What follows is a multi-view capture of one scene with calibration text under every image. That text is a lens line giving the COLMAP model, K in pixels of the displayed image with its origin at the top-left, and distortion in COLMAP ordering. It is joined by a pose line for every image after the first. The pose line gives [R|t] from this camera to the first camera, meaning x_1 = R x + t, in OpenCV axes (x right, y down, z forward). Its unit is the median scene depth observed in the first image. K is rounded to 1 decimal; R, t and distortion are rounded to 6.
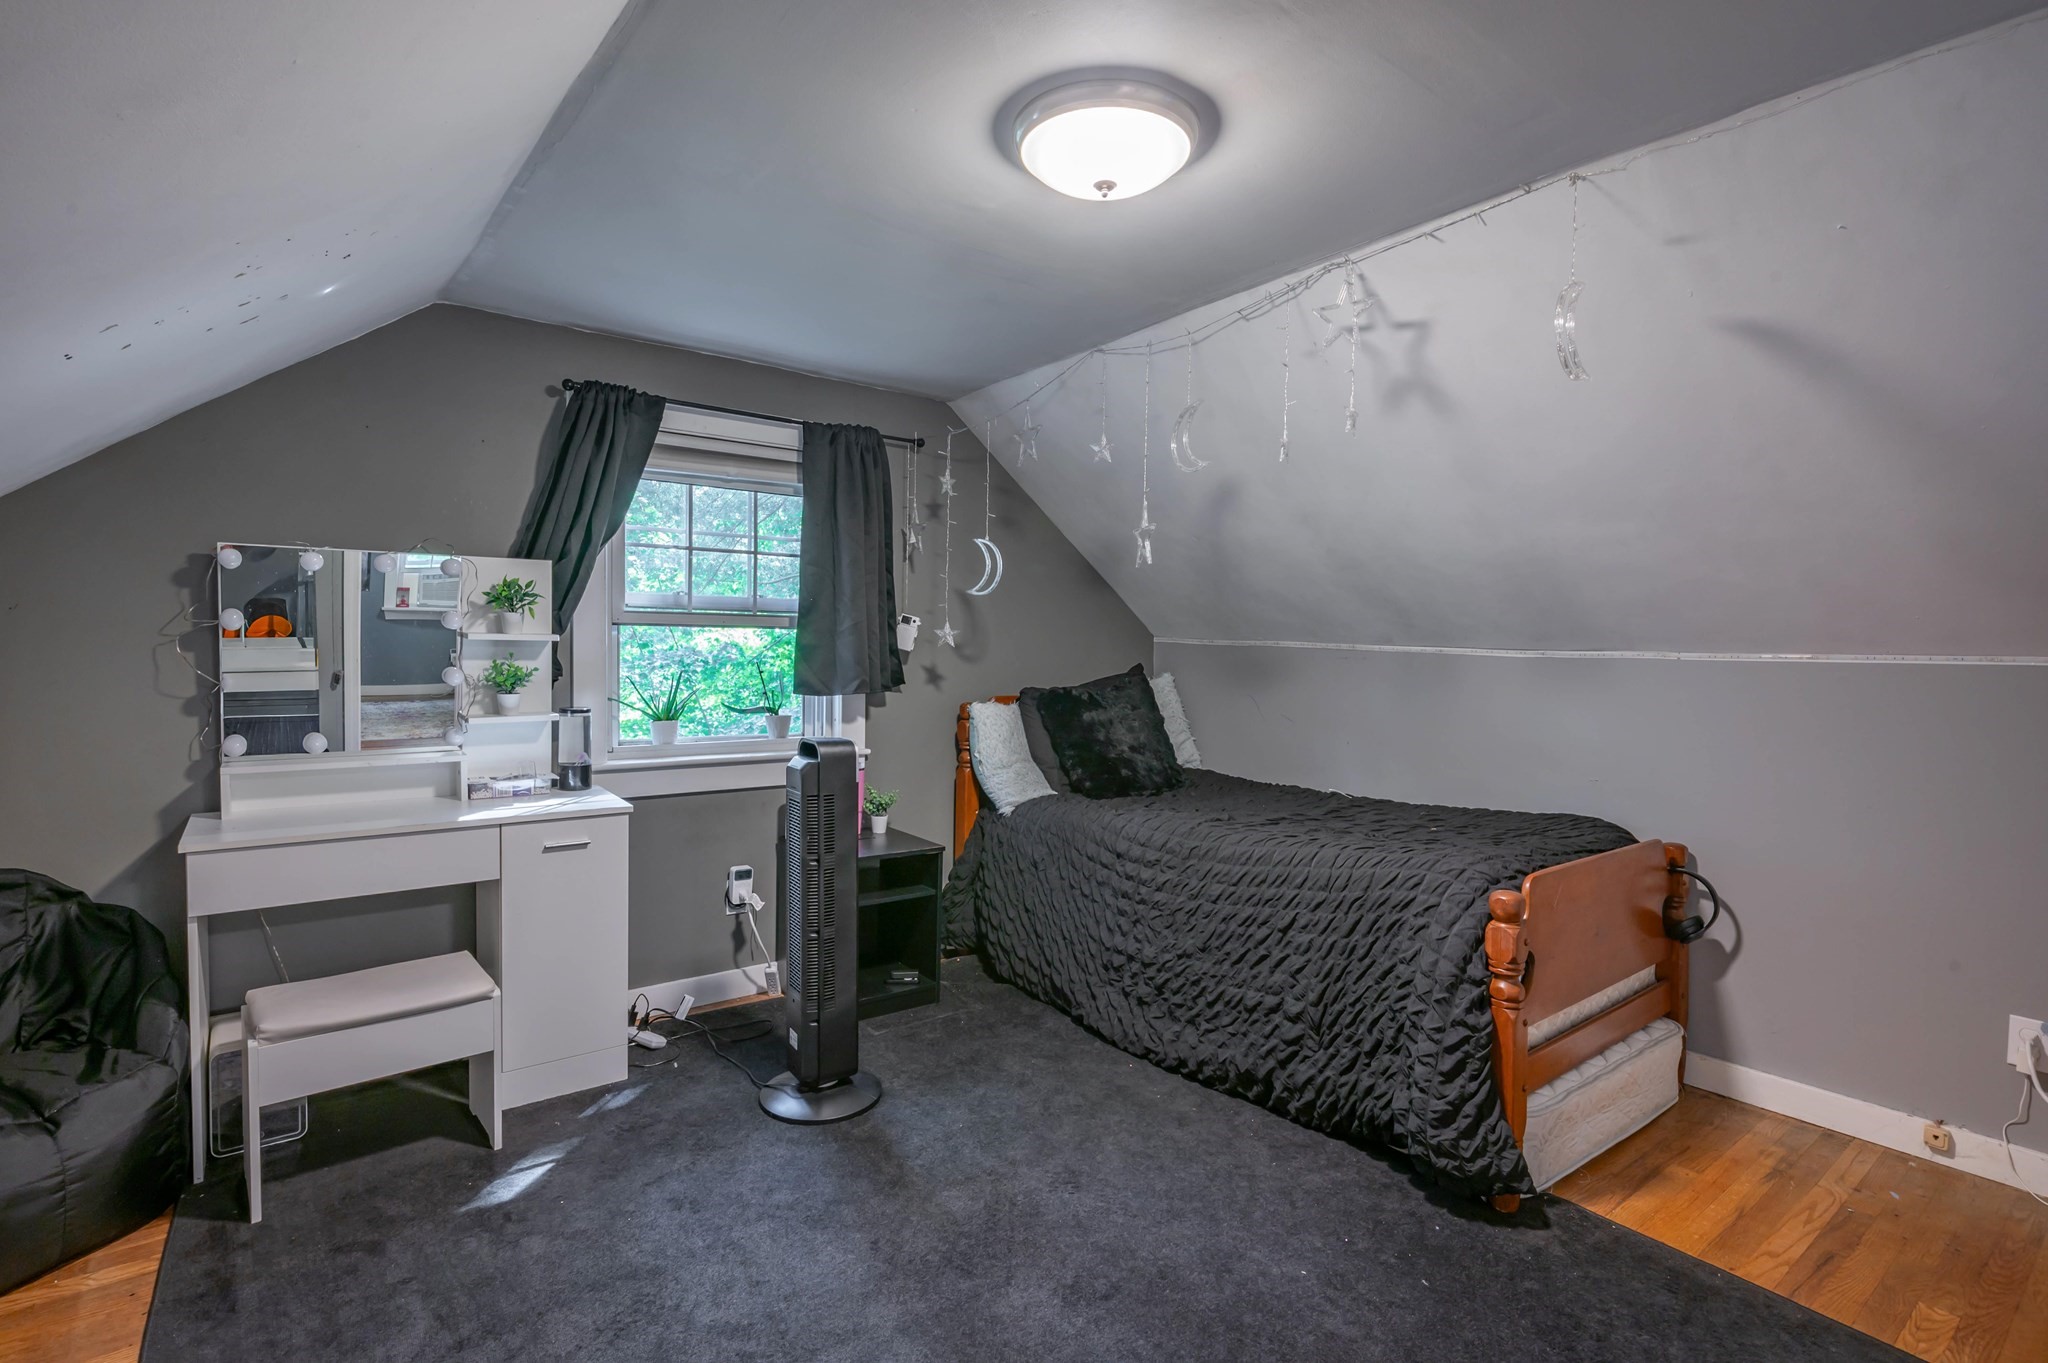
lens RADIAL K [[982.5, 0, 1025.2], [0, 982.5, 673.5], [0, 0, 1]] dist [0.000101, 0.001035]
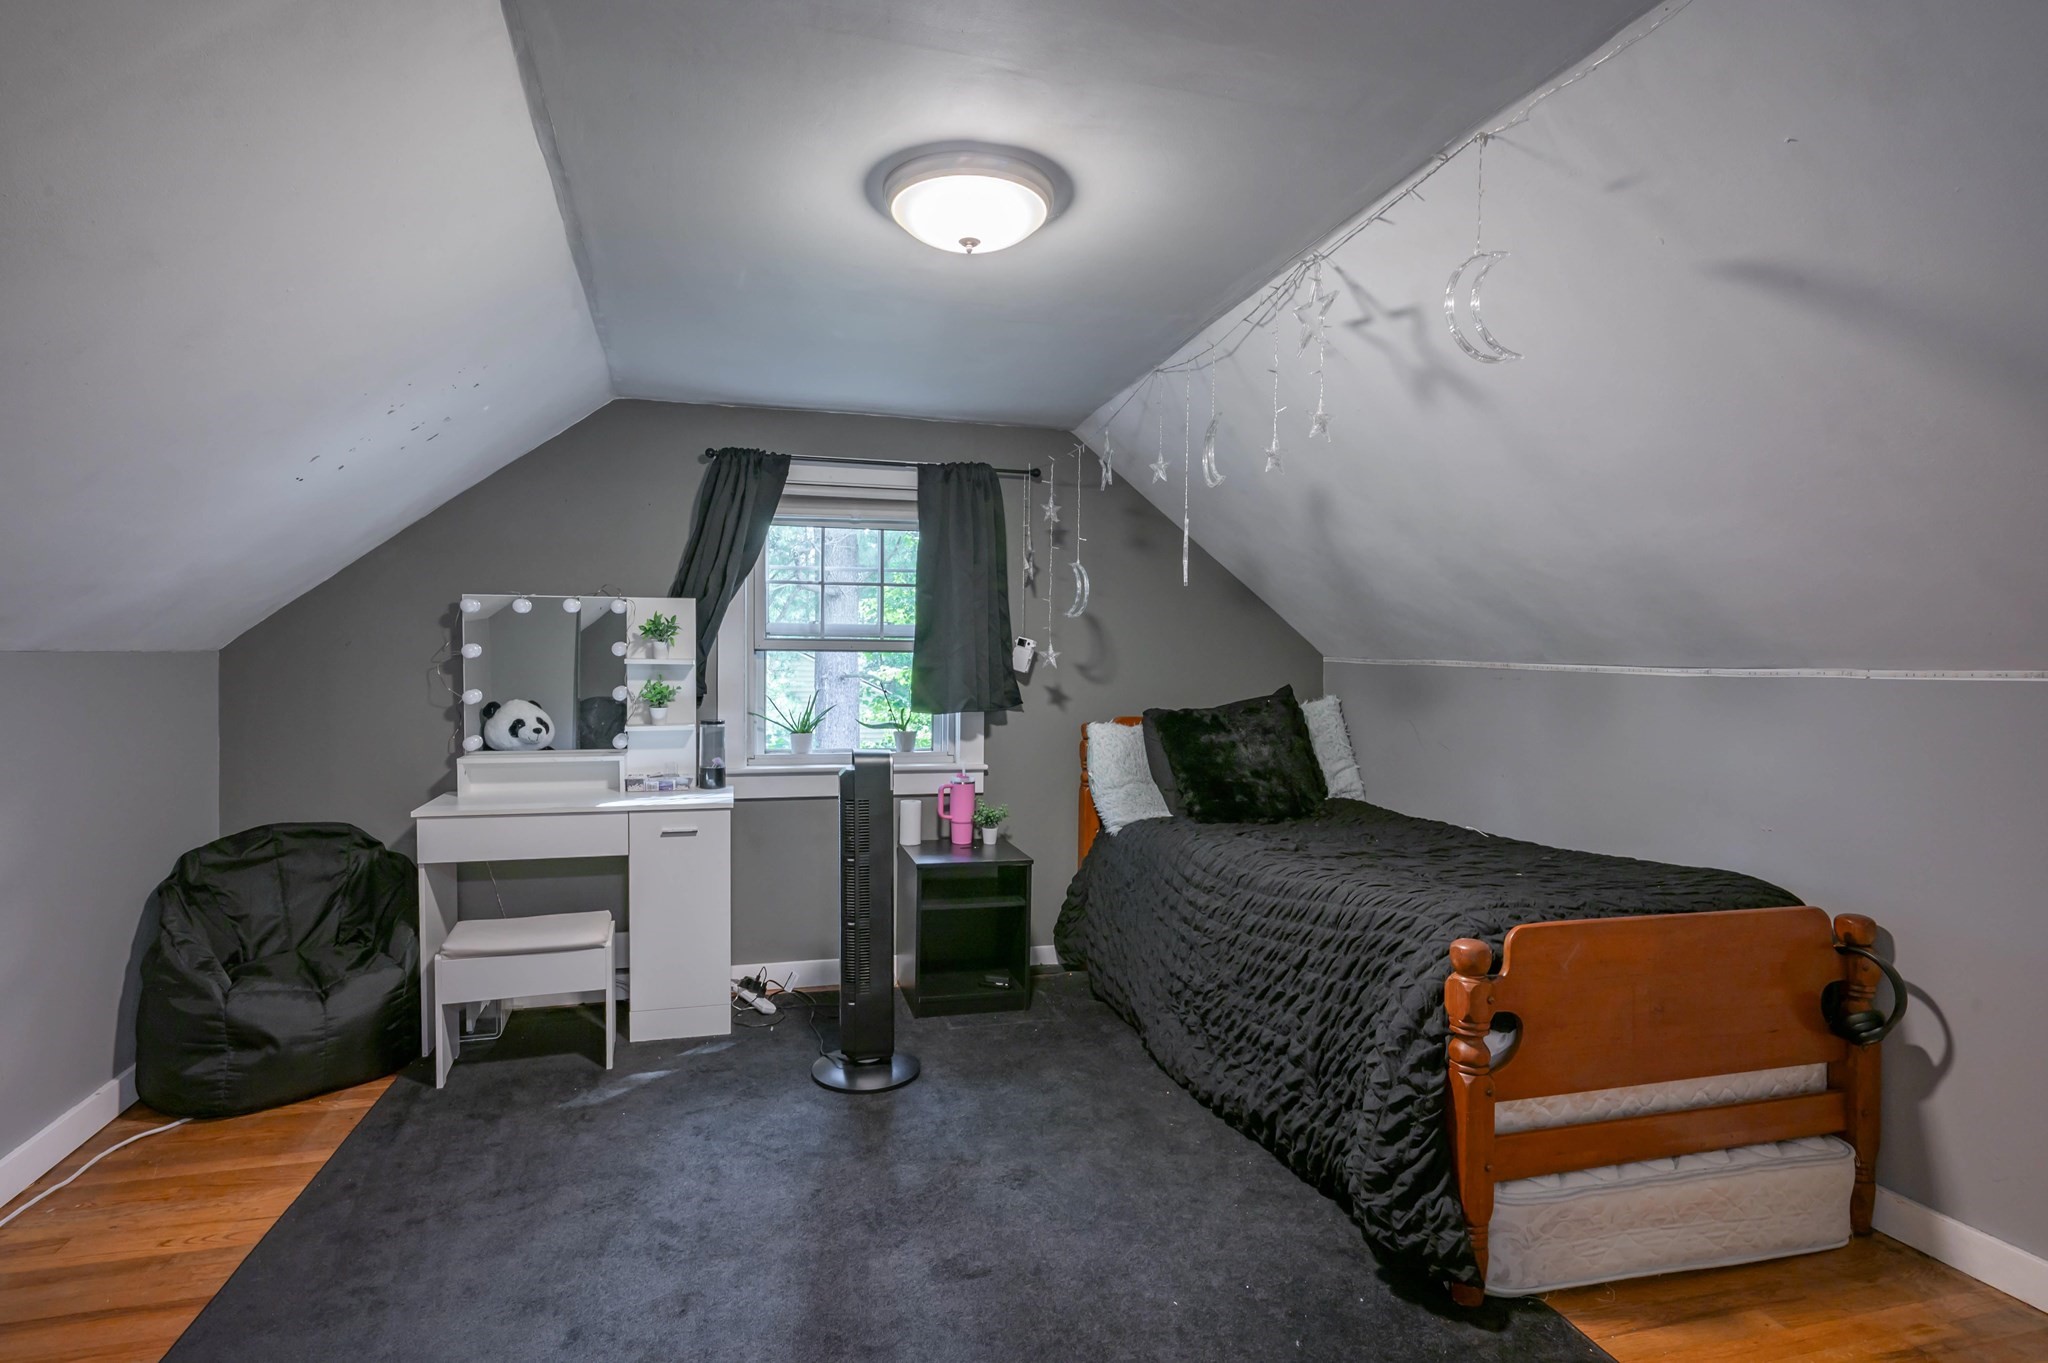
lens RADIAL K [[1034.1, 0, 1041.9], [0, 1034.1, 679.3], [0, 0, 1]] dist [-0.000202, 0.001280]
pose [[0.920535, -0.001413, -0.390656, 0.419360], [-0.005802, 0.999834, -0.017289, 0.004723], [0.390616, 0.018182, 0.920374, -0.009023]]
